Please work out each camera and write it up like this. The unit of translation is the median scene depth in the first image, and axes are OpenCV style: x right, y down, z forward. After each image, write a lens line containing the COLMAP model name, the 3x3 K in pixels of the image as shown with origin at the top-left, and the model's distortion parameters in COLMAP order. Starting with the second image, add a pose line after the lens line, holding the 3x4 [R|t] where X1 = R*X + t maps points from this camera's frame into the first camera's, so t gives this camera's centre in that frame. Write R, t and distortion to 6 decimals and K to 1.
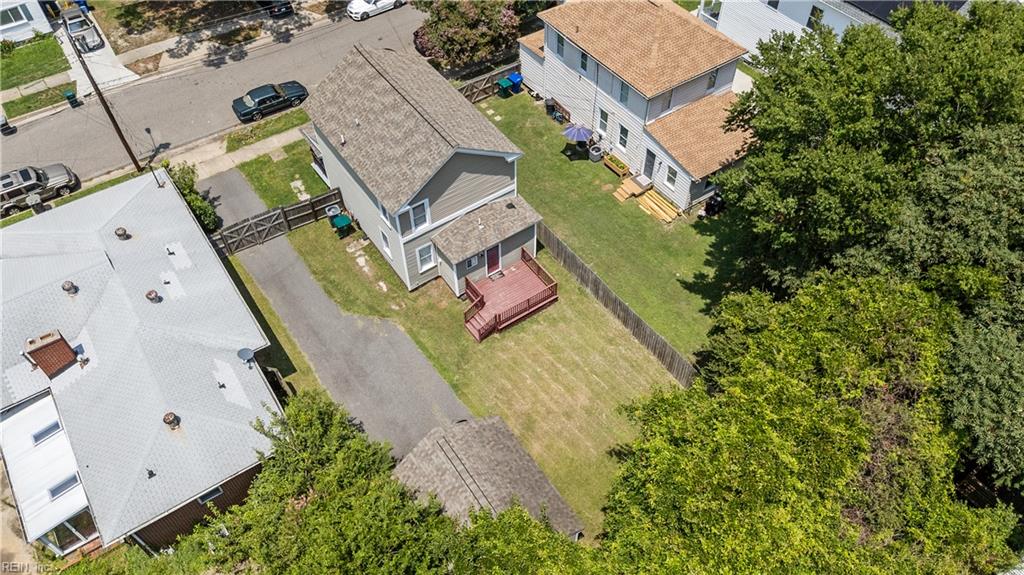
lens RADIAL K [[759.8, 0, 509.5], [0, 759.8, 293.2], [0, 0, 1]] dist [0.065242, -0.074477]
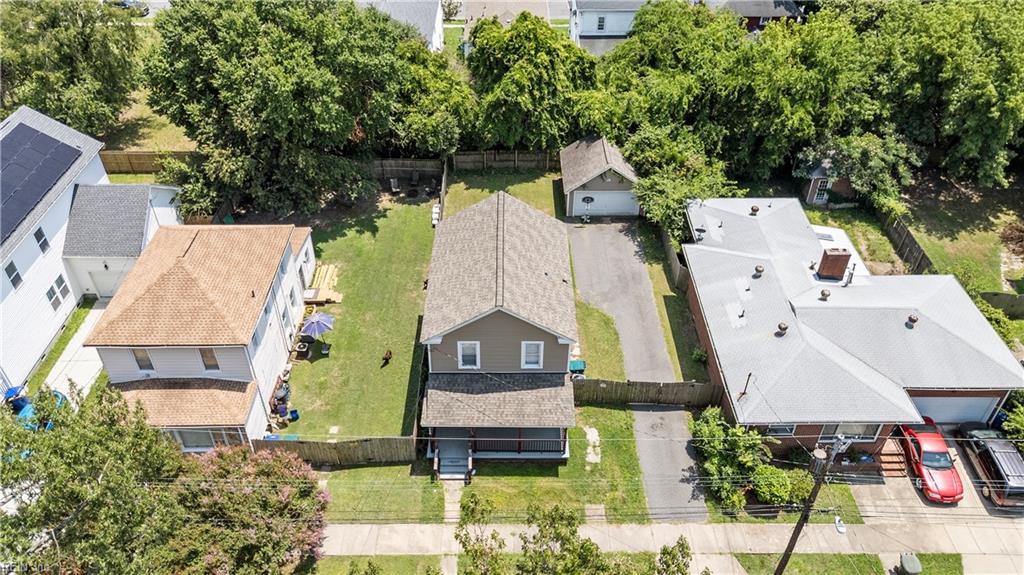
lens RADIAL K [[759.8, 0, 509.5], [0, 759.8, 293.2], [0, 0, 1]] dist [0.065242, -0.074477]
pose [[-0.826560, -0.354520, 0.437166, -0.510415], [0.439758, 0.078010, 0.894722, -0.958240], [-0.351300, 0.931789, 0.091423, 0.796017]]
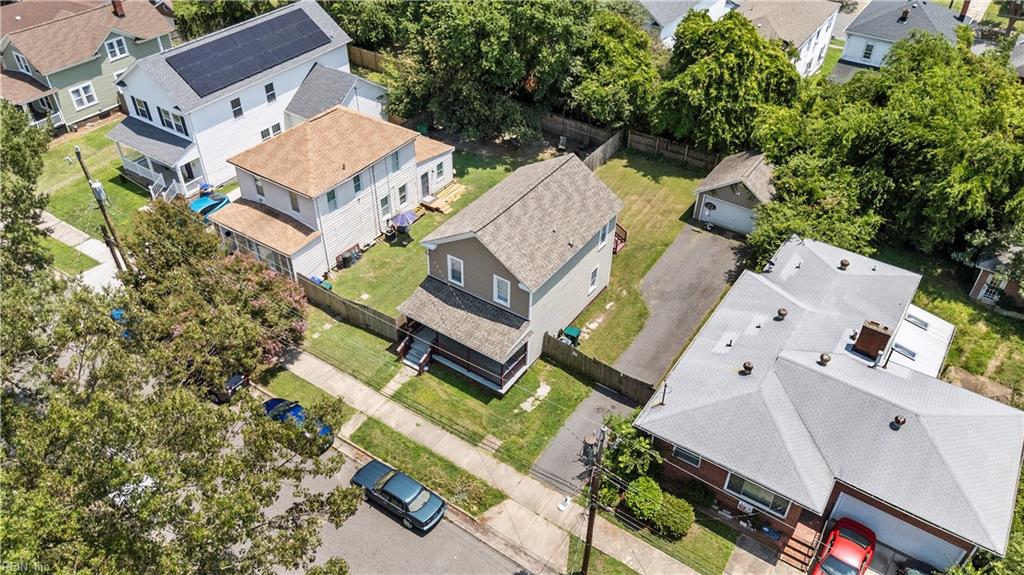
lens RADIAL K [[759.8, 0, 509.5], [0, 759.8, 293.2], [0, 0, 1]] dist [0.065242, -0.074477]
pose [[-0.359848, -0.592248, 0.720938, -0.845167], [0.724467, 0.309543, 0.615898, -0.757611], [-0.587926, 0.743926, 0.317676, 0.637133]]
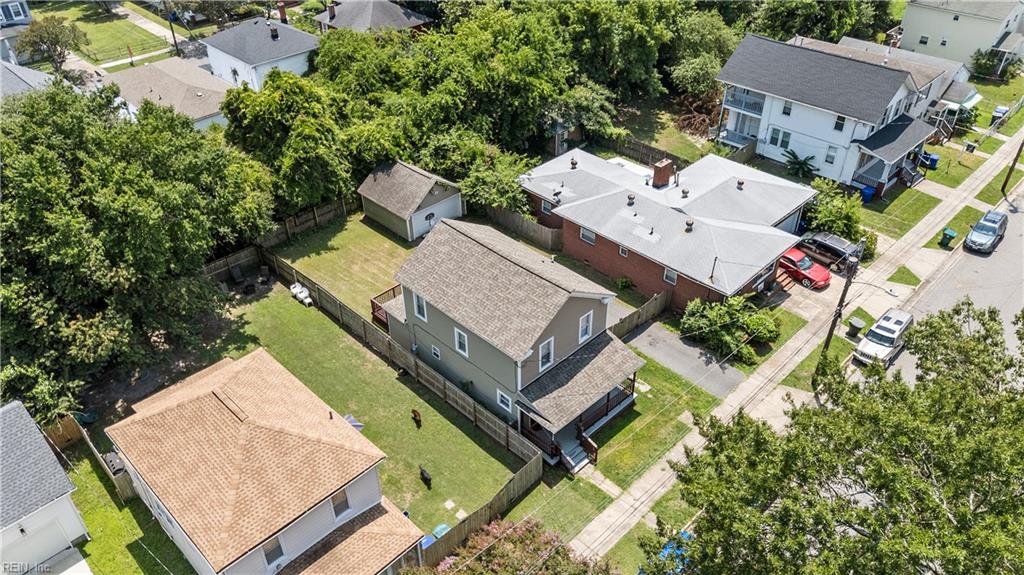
lens RADIAL K [[769.5, 0, 522.0], [0, 769.5, 284.9], [0, 0, 1]] dist [0.073274, -0.076364]
pose [[-0.981864, 0.119767, -0.146966, -0.000780], [-0.141173, 0.055548, 0.988425, -1.098129], [0.126544, 0.991247, -0.037633, 0.899127]]
